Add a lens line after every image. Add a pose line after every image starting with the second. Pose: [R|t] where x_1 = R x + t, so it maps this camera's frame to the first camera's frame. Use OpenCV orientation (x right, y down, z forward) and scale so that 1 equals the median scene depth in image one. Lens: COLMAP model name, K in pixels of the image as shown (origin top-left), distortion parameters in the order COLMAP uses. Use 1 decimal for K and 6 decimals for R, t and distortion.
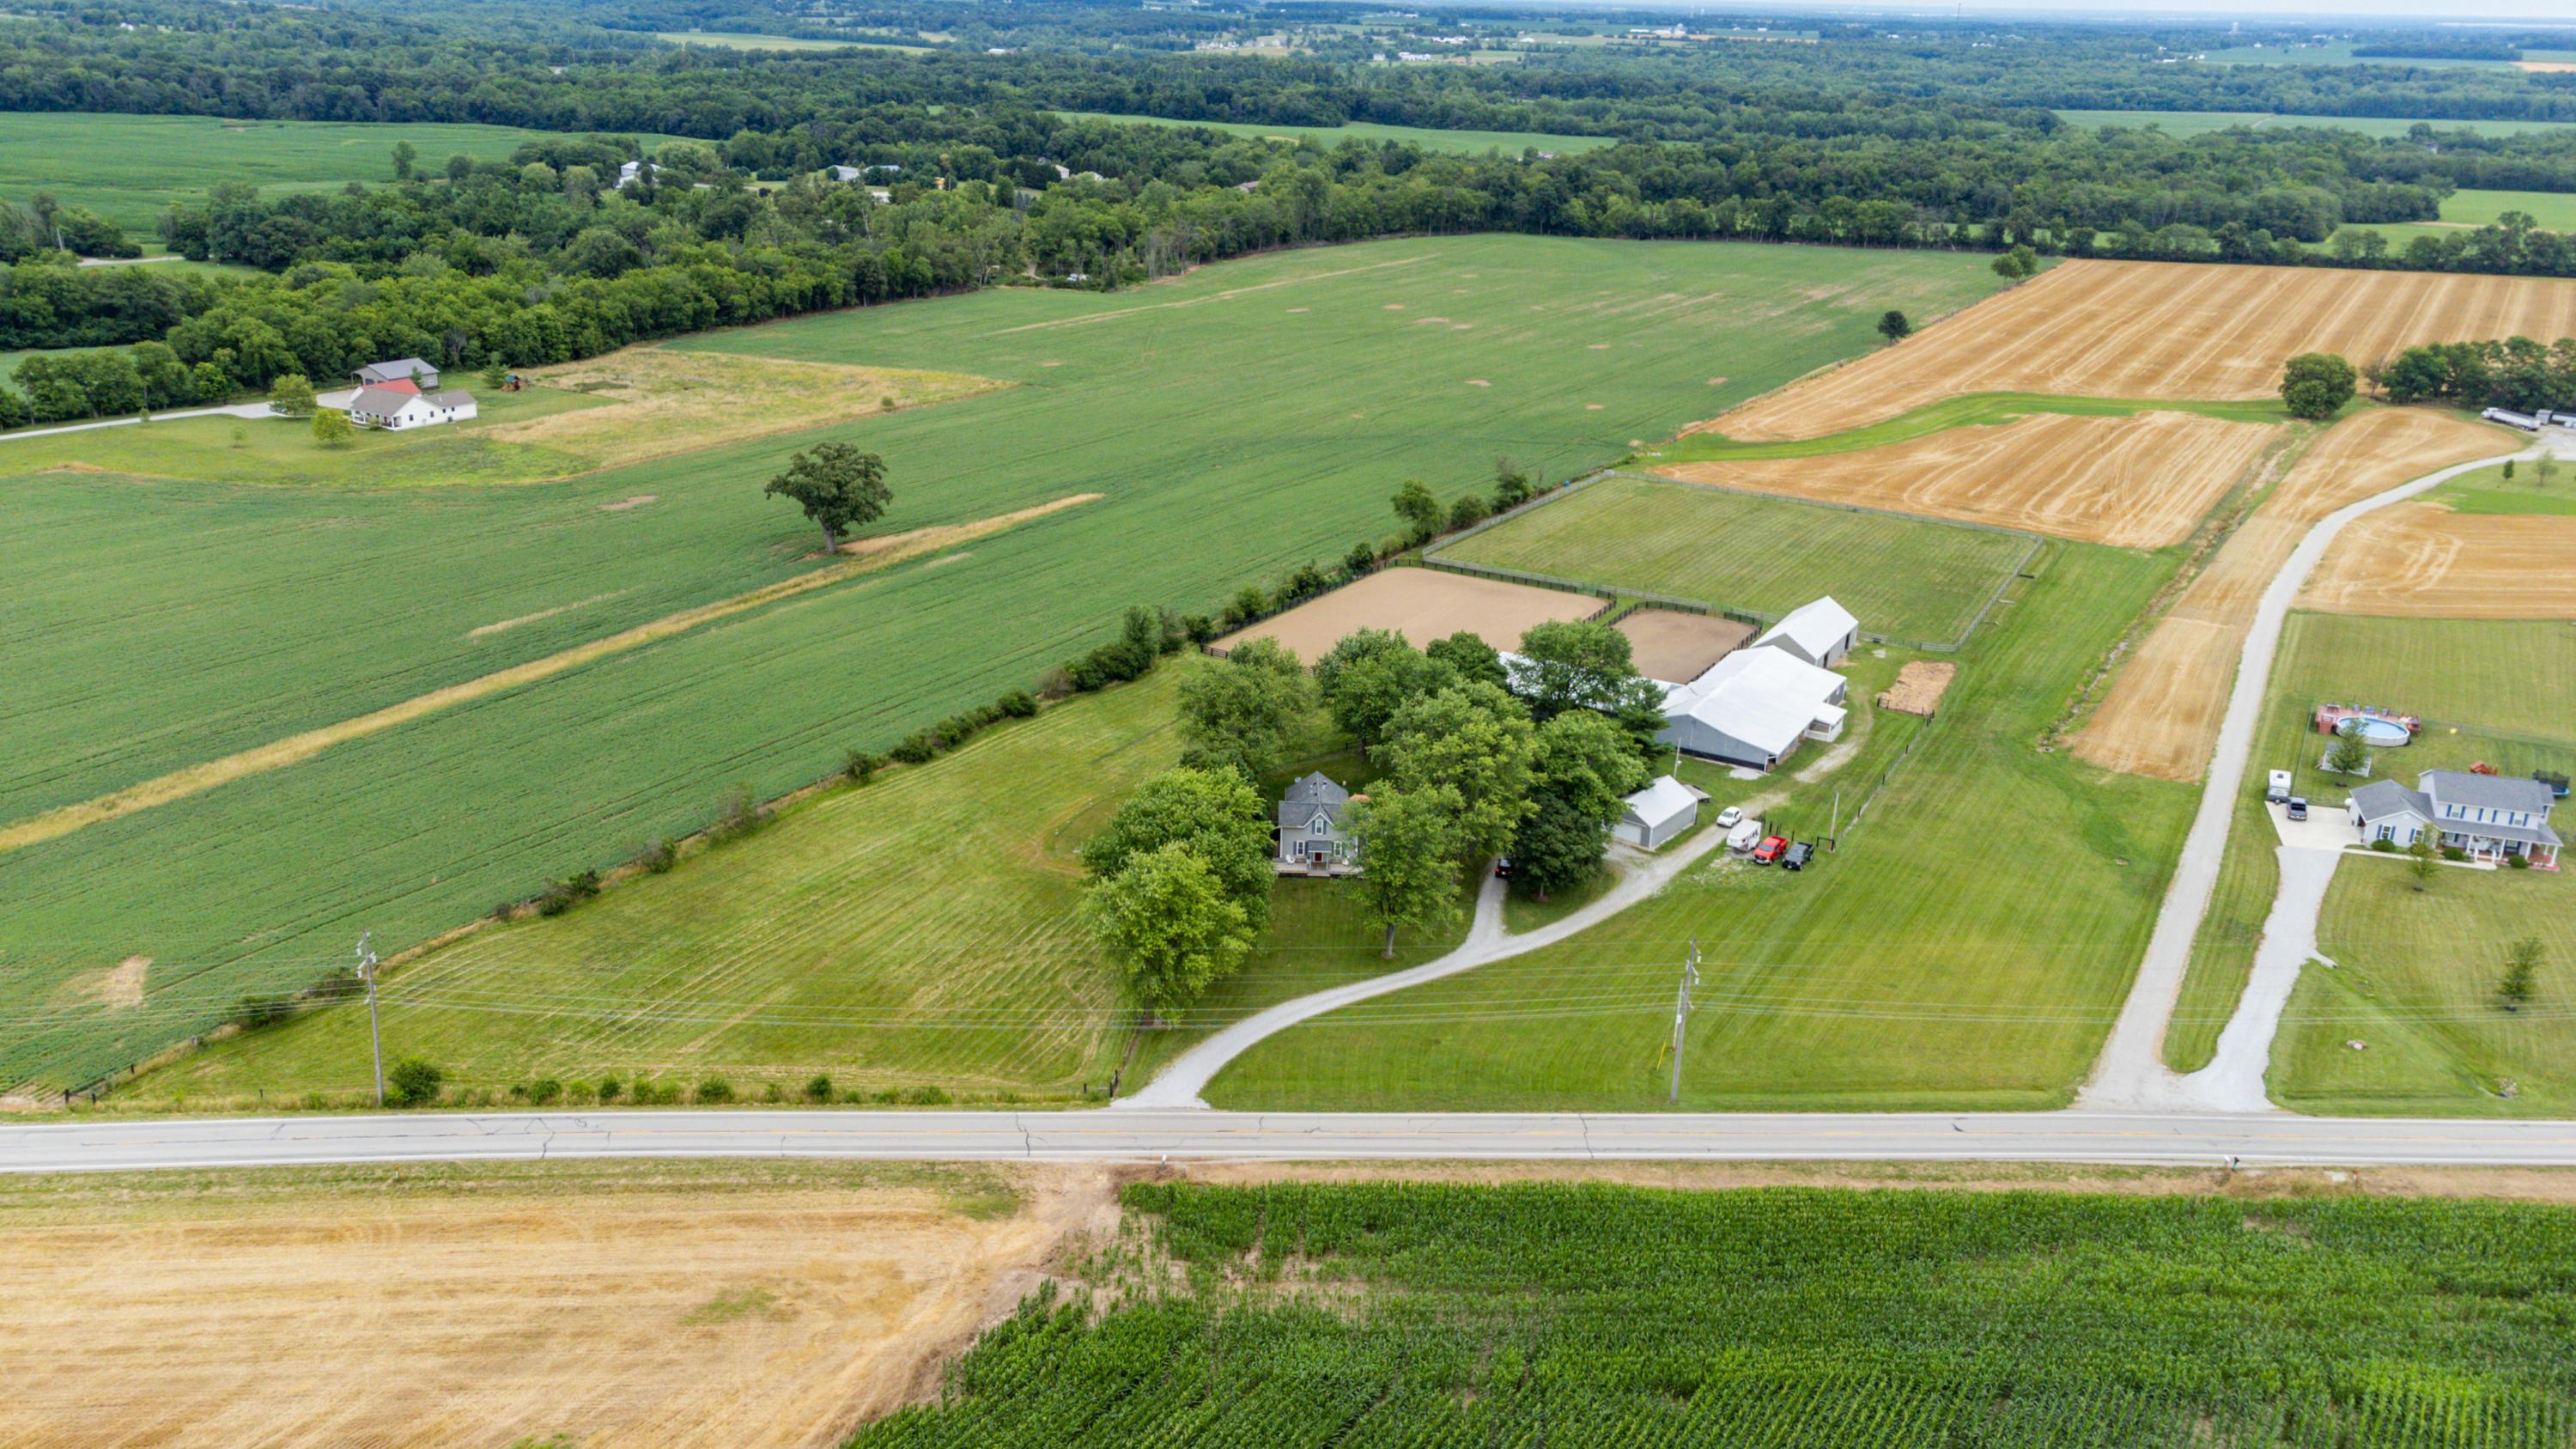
lens RADIAL K [[2073.0, 0, 1288.0], [0, 2073.0, 724.5], [0, 0, 1]] dist [0.012114, 0.093596]
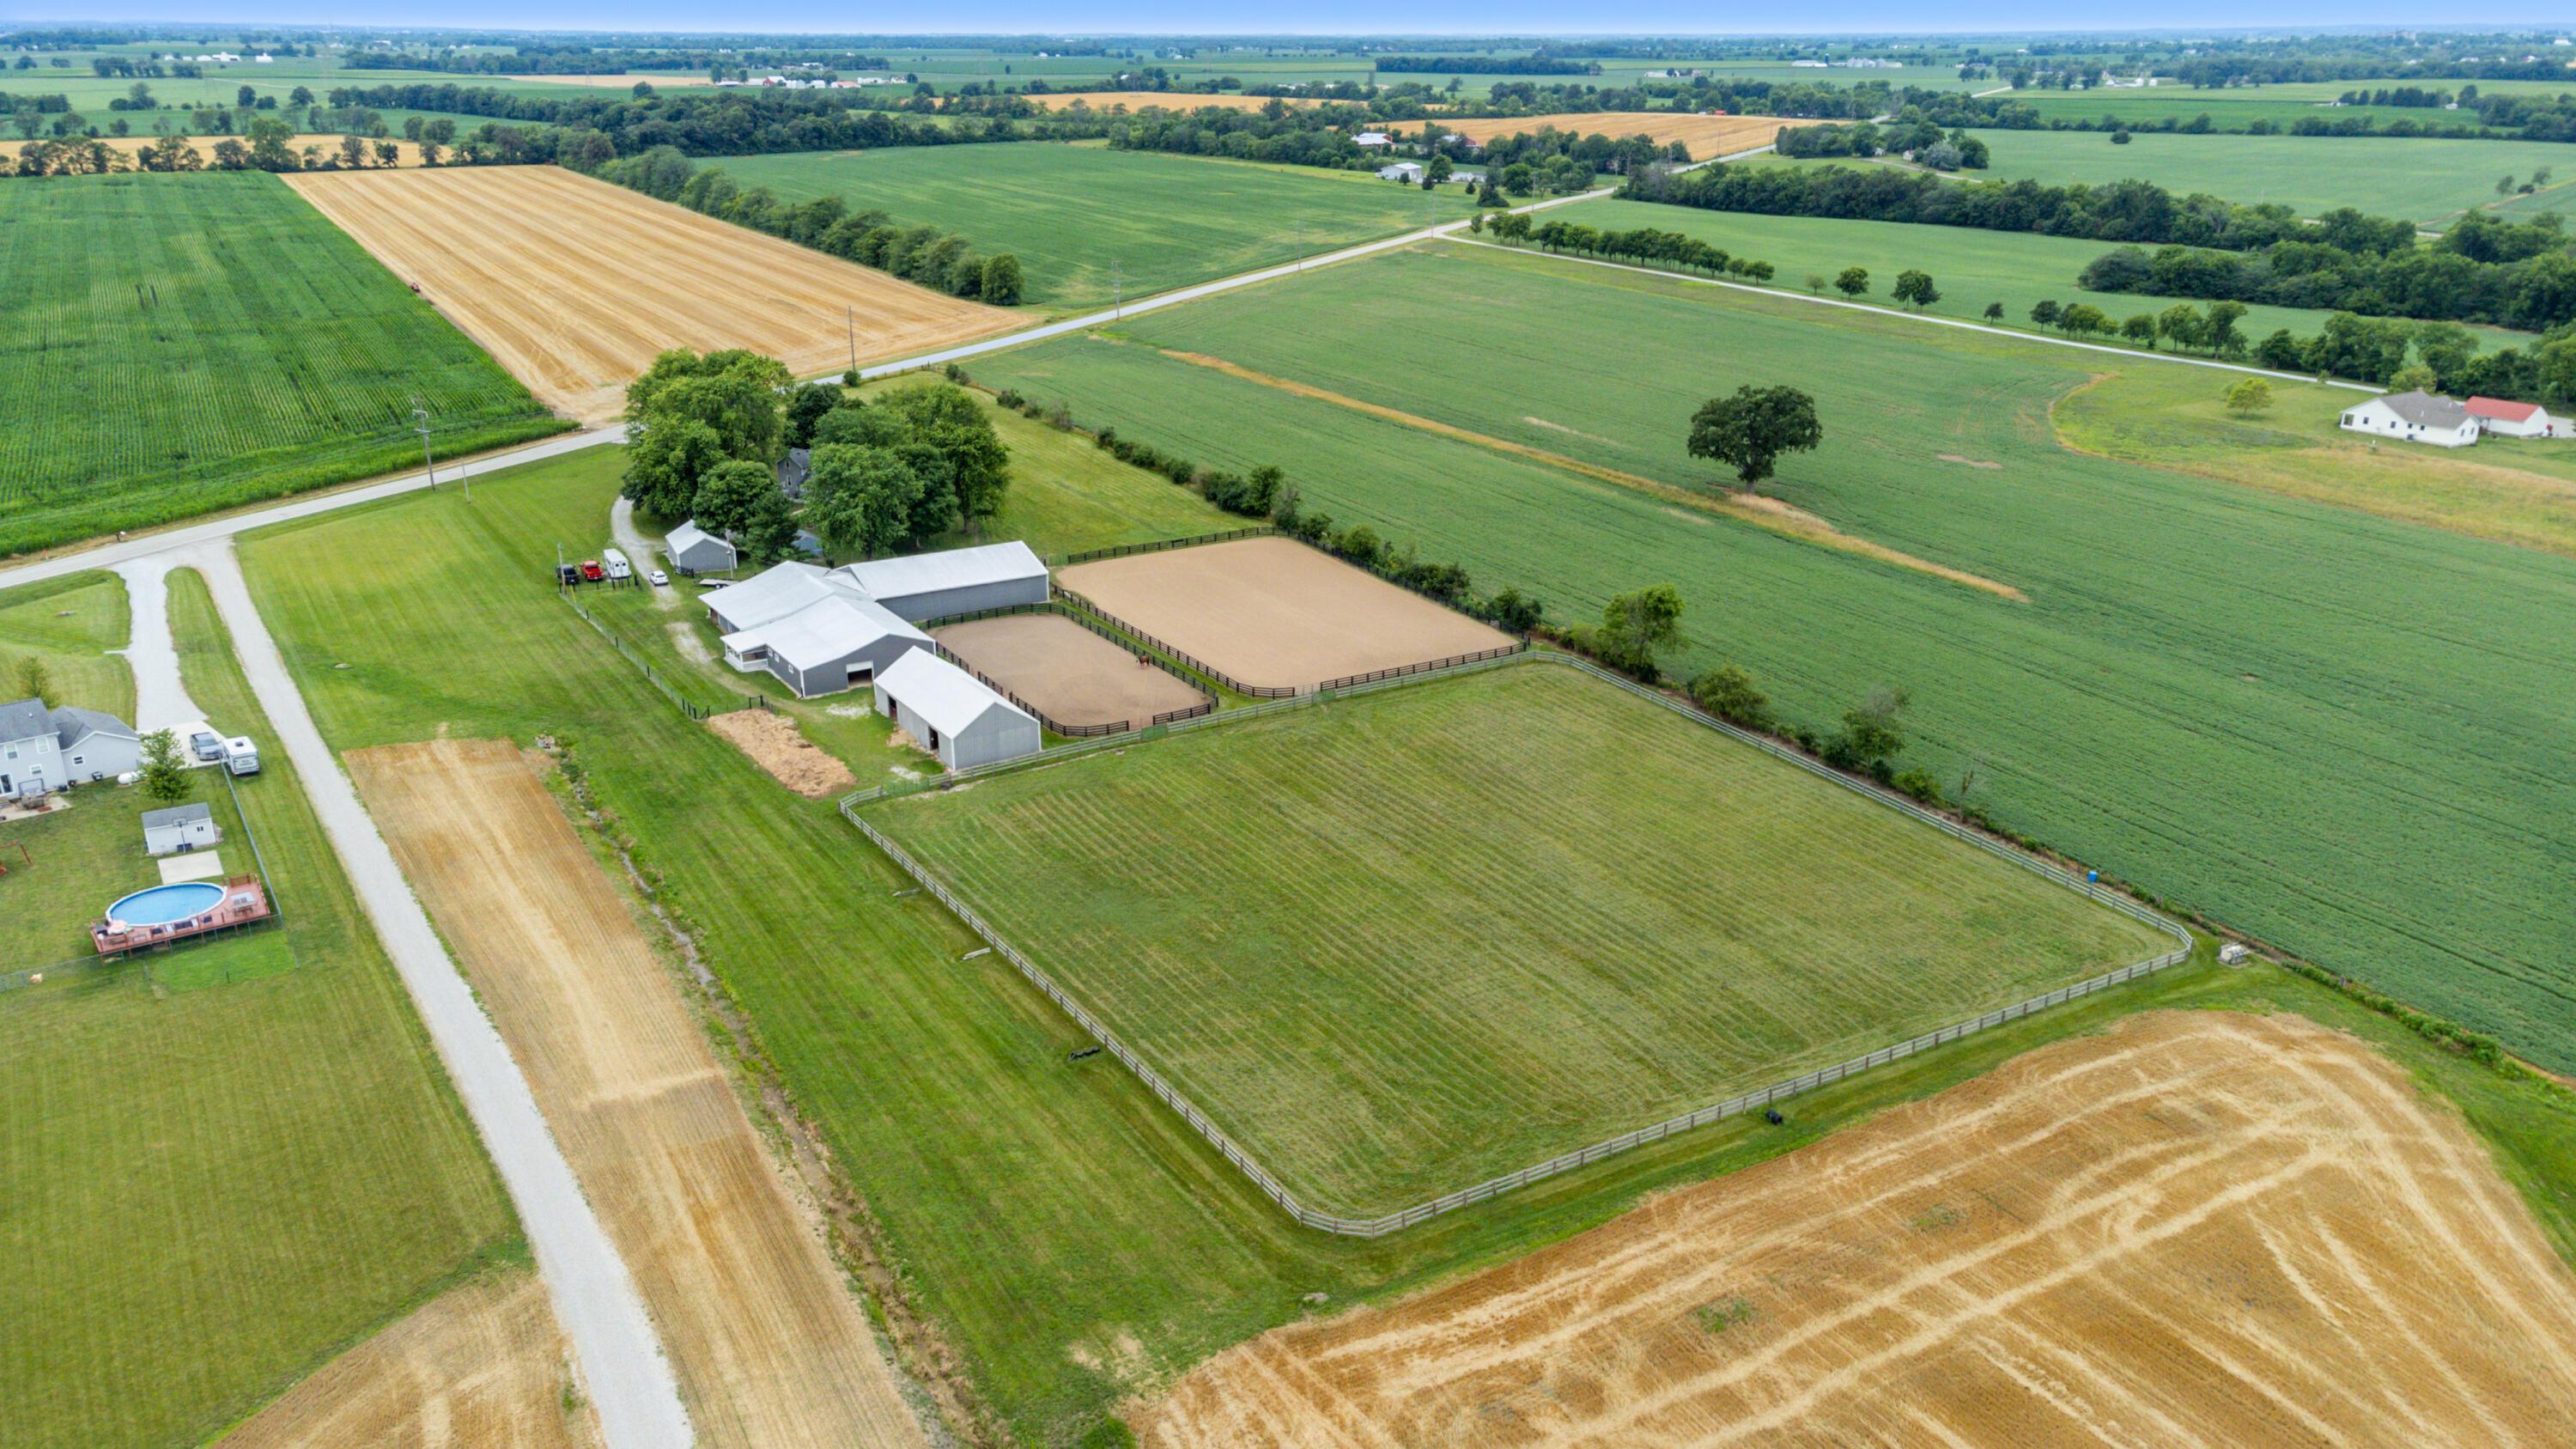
lens RADIAL K [[1949.5, 0, 1288.0], [0, 1949.5, 724.5], [0, 0, 1]] dist [0.062647, 0.000223]
pose [[-0.493237, 0.260404, -0.830004, 0.776721], [-0.305783, 0.841349, 0.445678, -0.385429], [0.814379, 0.473626, -0.335357, 1.348444]]
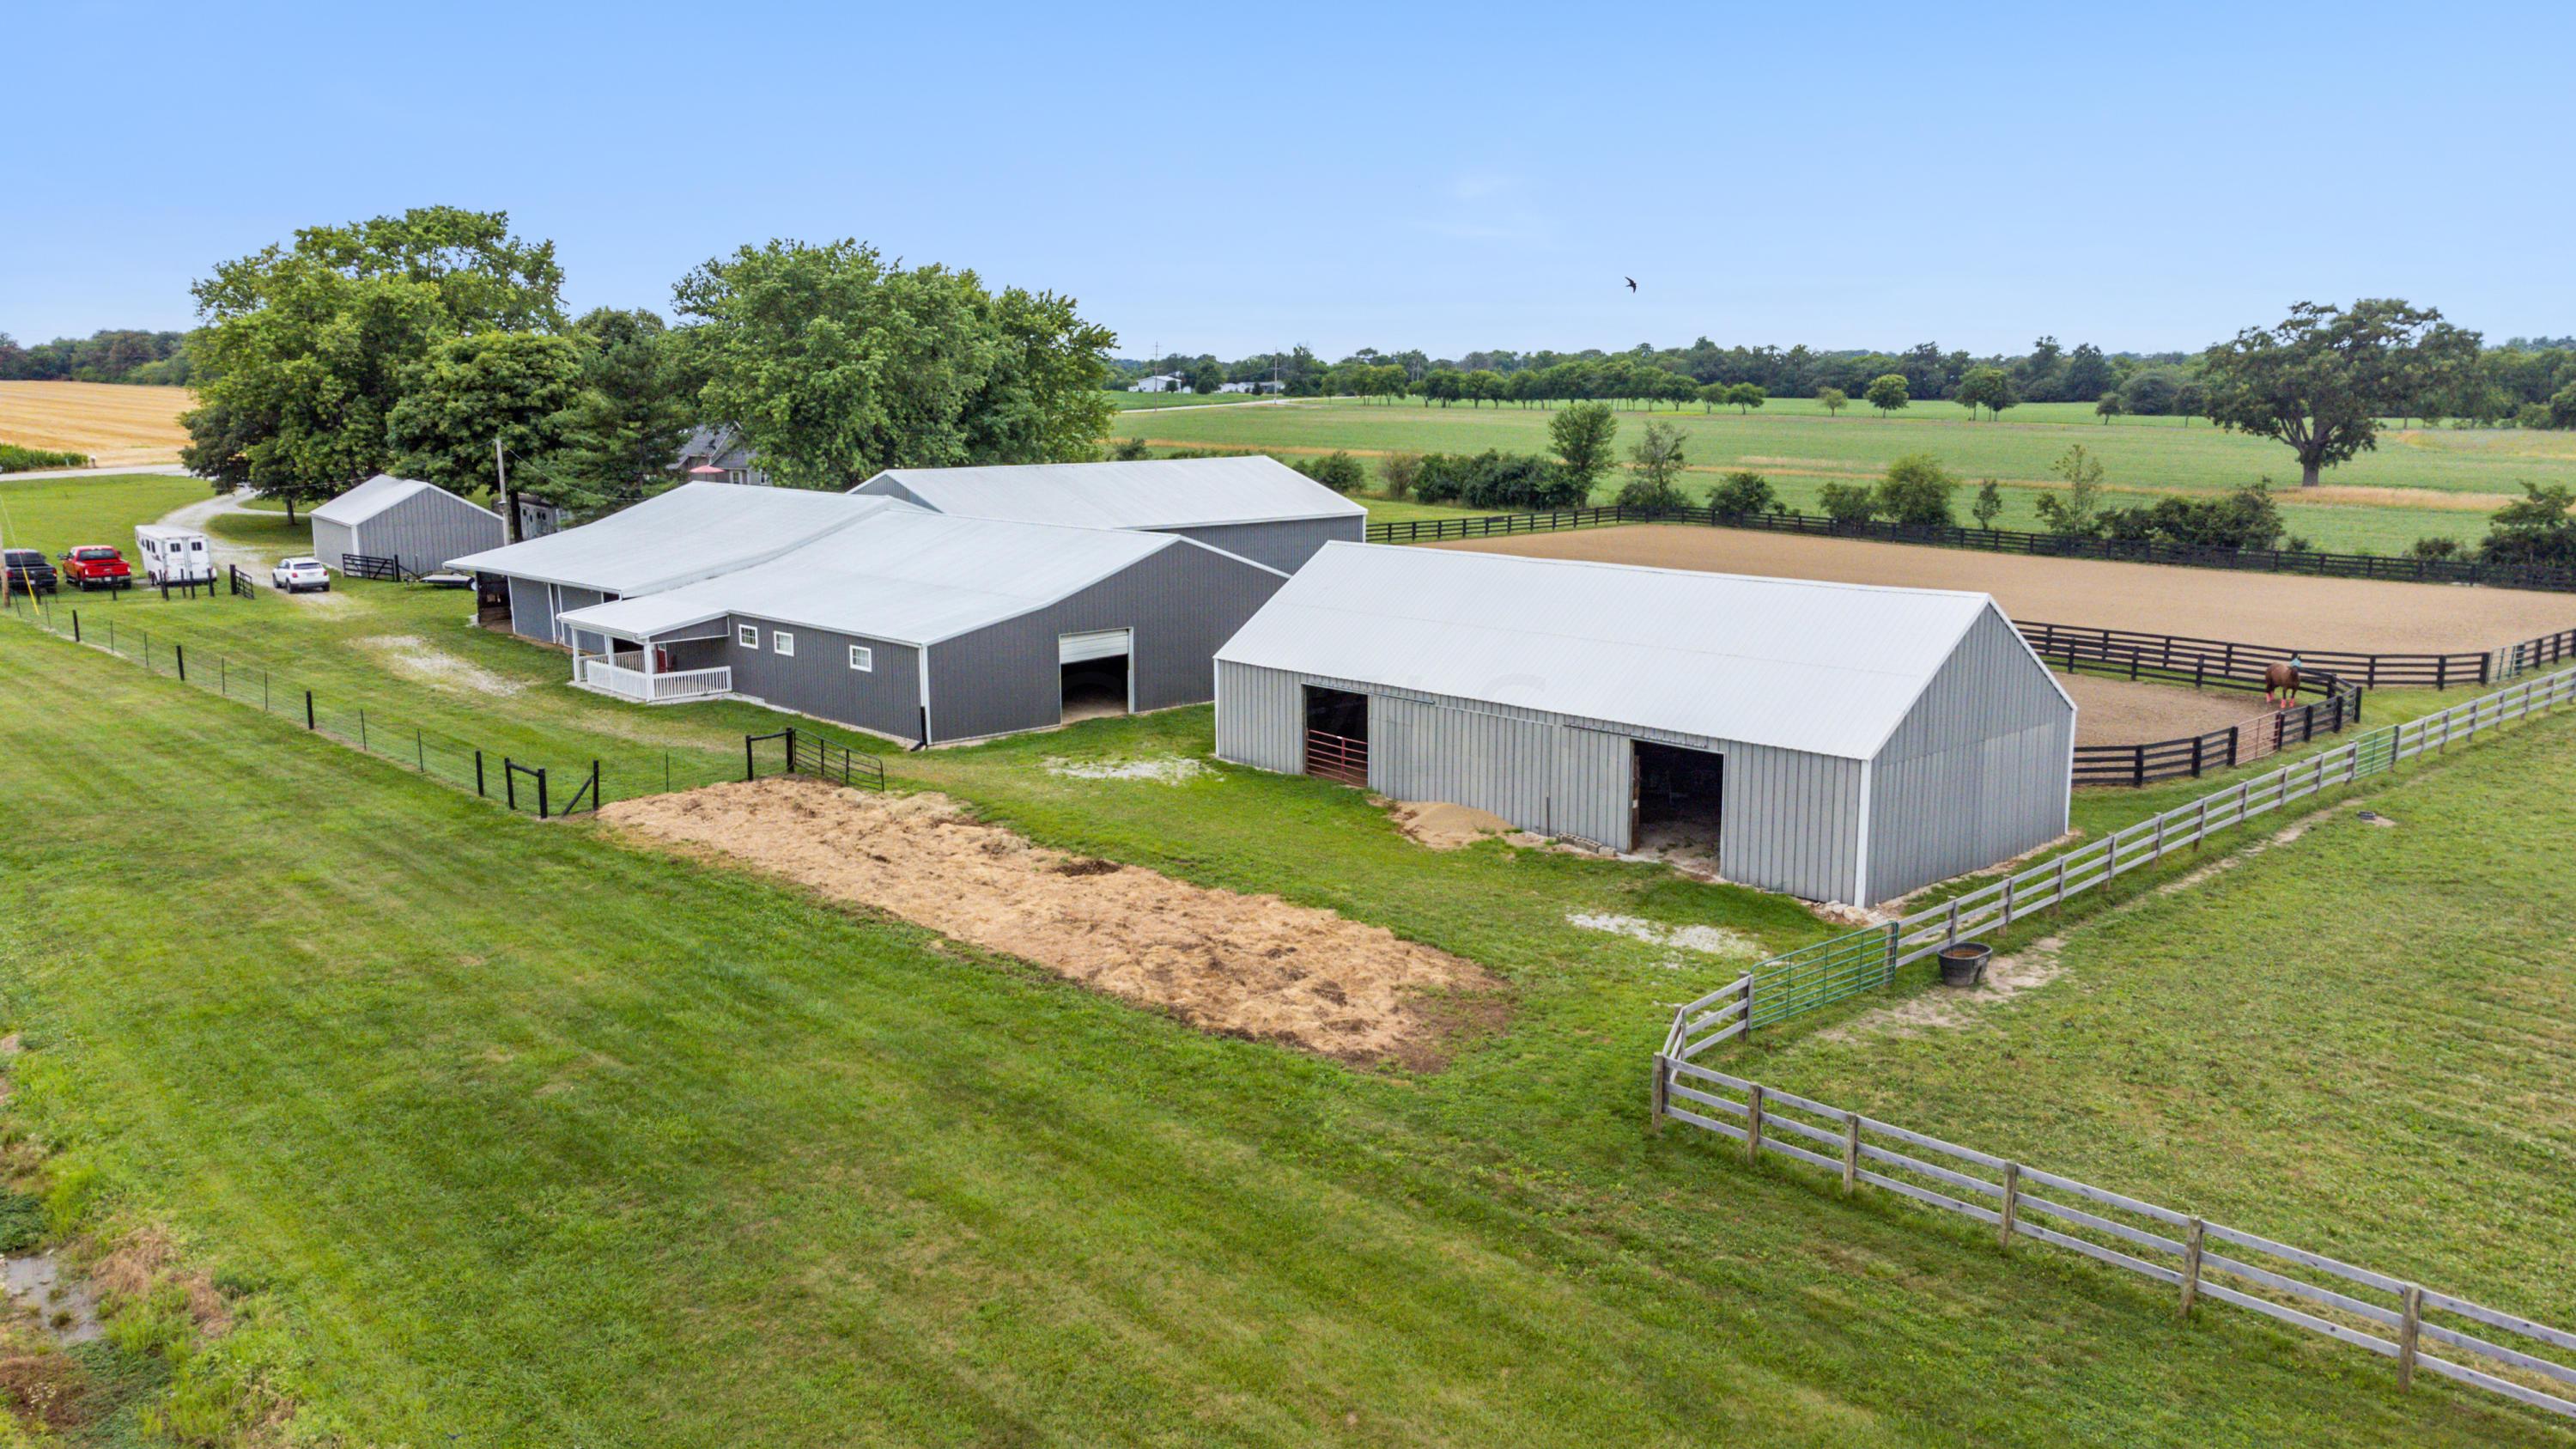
lens RADIAL K [[1931.6, 0, 1288.0], [0, 1931.6, 724.5], [0, 0, 1]] dist [0.016104, 0.079375]
pose [[-0.304407, 0.133030, -0.943207, 0.433159], [-0.327470, 0.915230, 0.234771, -0.073421], [0.894483, 0.380338, -0.235039, 1.030123]]
